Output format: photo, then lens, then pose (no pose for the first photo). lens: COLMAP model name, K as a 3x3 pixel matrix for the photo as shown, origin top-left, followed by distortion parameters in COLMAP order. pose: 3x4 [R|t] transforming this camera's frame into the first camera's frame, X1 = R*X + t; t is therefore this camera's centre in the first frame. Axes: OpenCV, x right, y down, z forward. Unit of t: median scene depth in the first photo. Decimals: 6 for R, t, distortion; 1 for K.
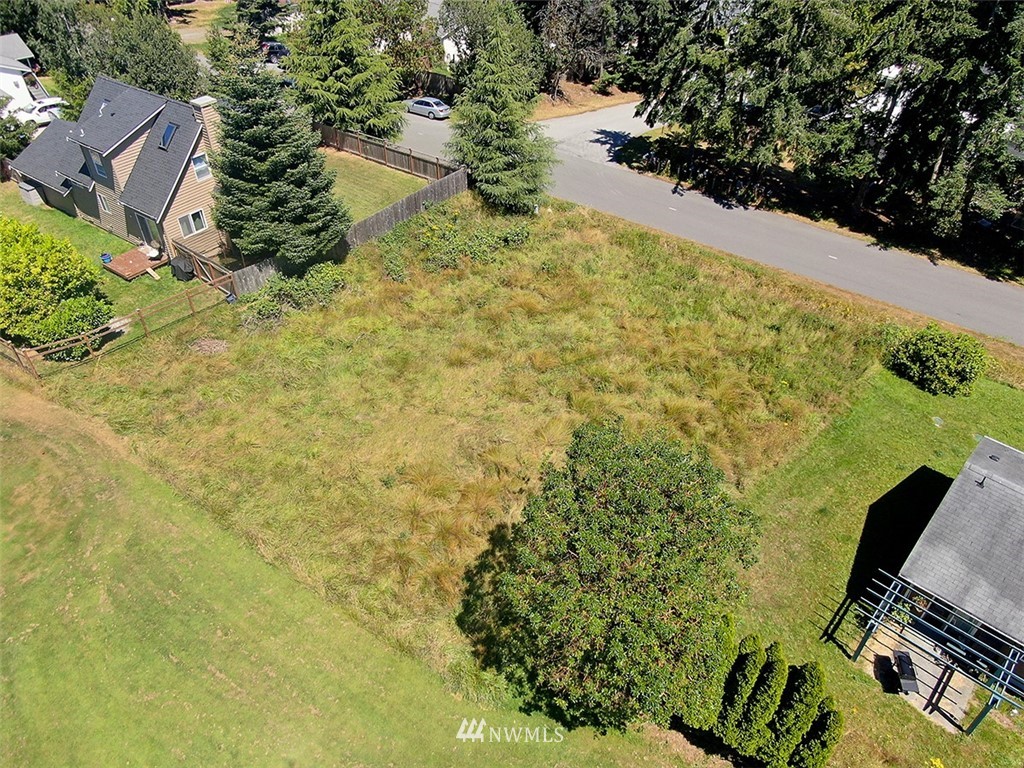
lens RADIAL K [[731.7, 0, 512.0], [0, 731.7, 384.0], [0, 0, 1]] dist [-0.020513, 0.003932]
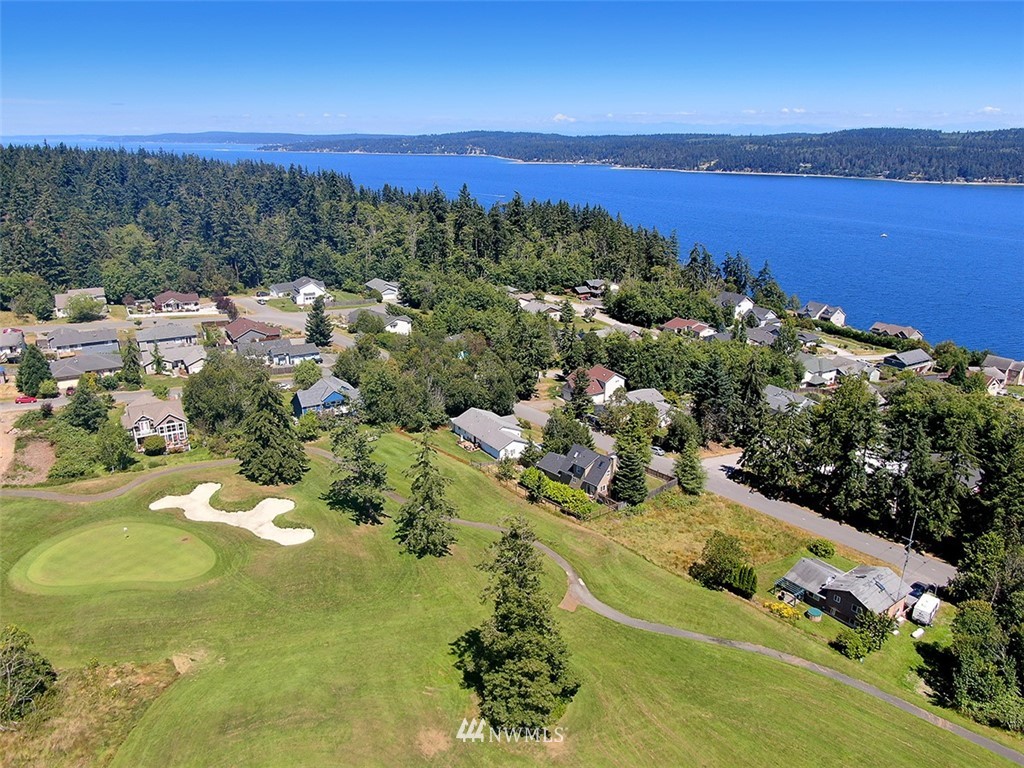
lens RADIAL K [[731.7, 0, 512.0], [0, 731.7, 384.0], [0, 0, 1]] dist [-0.020513, 0.003932]
pose [[0.981479, 0.069529, -0.178509, -0.232490], [-0.128941, 0.928907, -0.347138, 0.506442], [0.141682, 0.363726, 0.920668, -2.128867]]
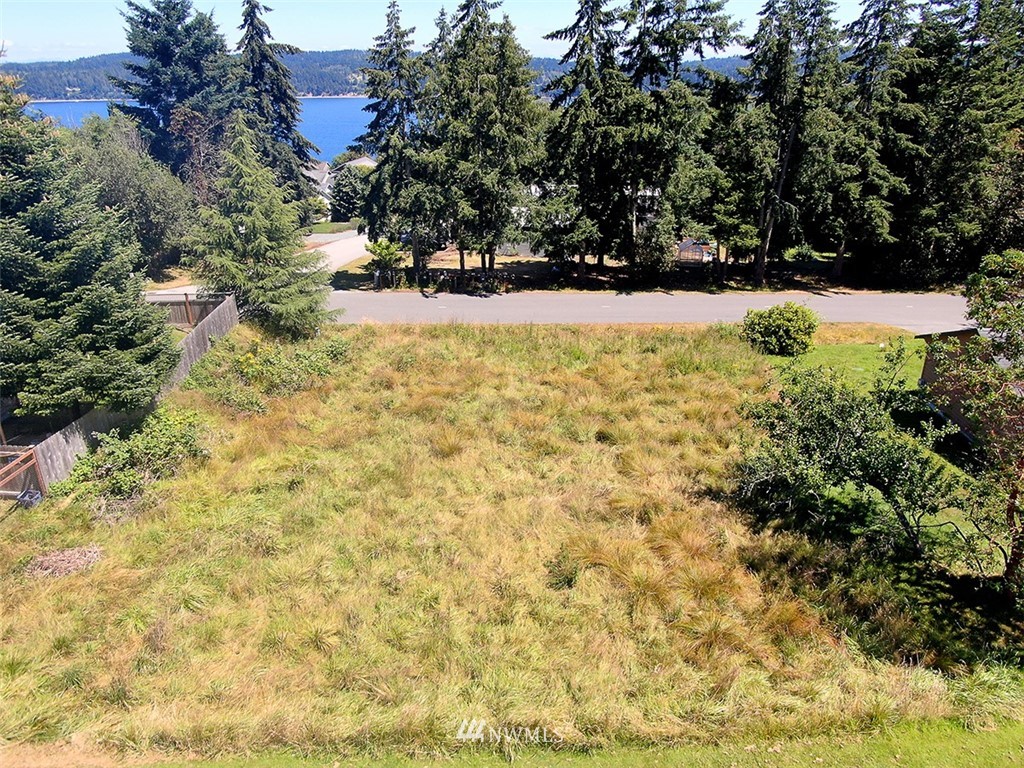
lens RADIAL K [[731.7, 0, 512.0], [0, 731.7, 384.0], [0, 0, 1]] dist [-0.020513, 0.003932]
pose [[0.767905, -0.249892, 0.589810, -0.330639], [0.409455, 0.899587, -0.151952, 0.034208], [-0.492614, 0.358185, 0.793117, 0.271146]]
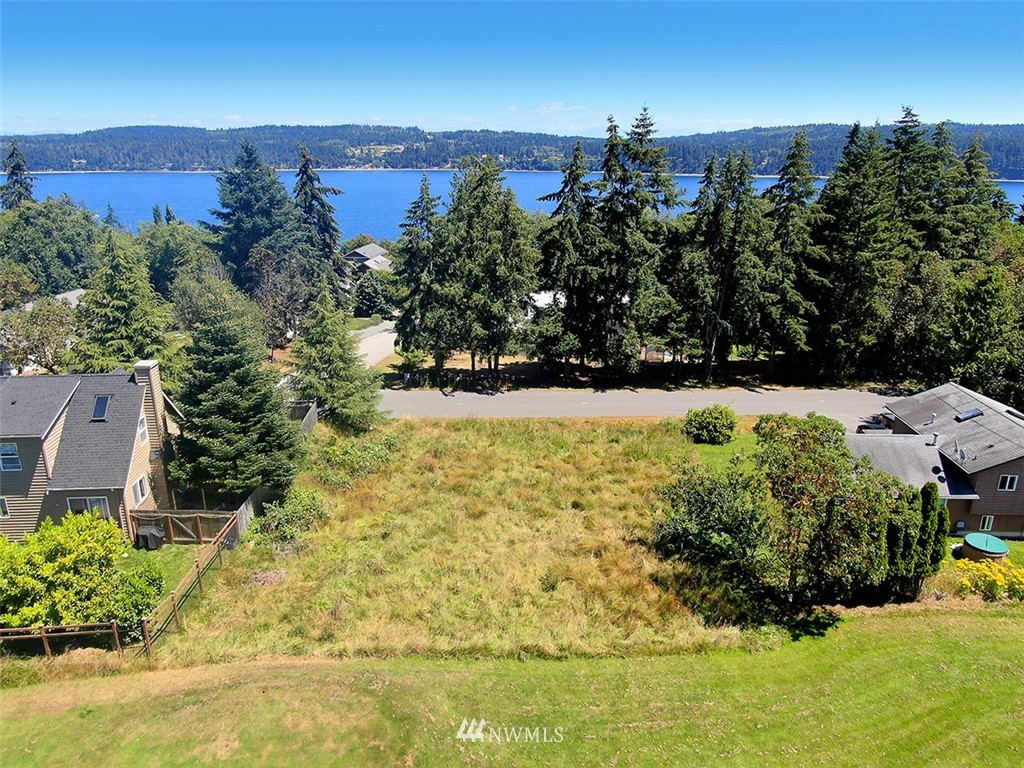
lens RADIAL K [[731.7, 0, 512.0], [0, 731.7, 384.0], [0, 0, 1]] dist [-0.020513, 0.003932]
pose [[0.761924, -0.196453, 0.617153, -0.528019], [0.410850, 0.883228, -0.226076, 0.052337], [-0.500674, 0.425810, 0.753665, 0.011222]]
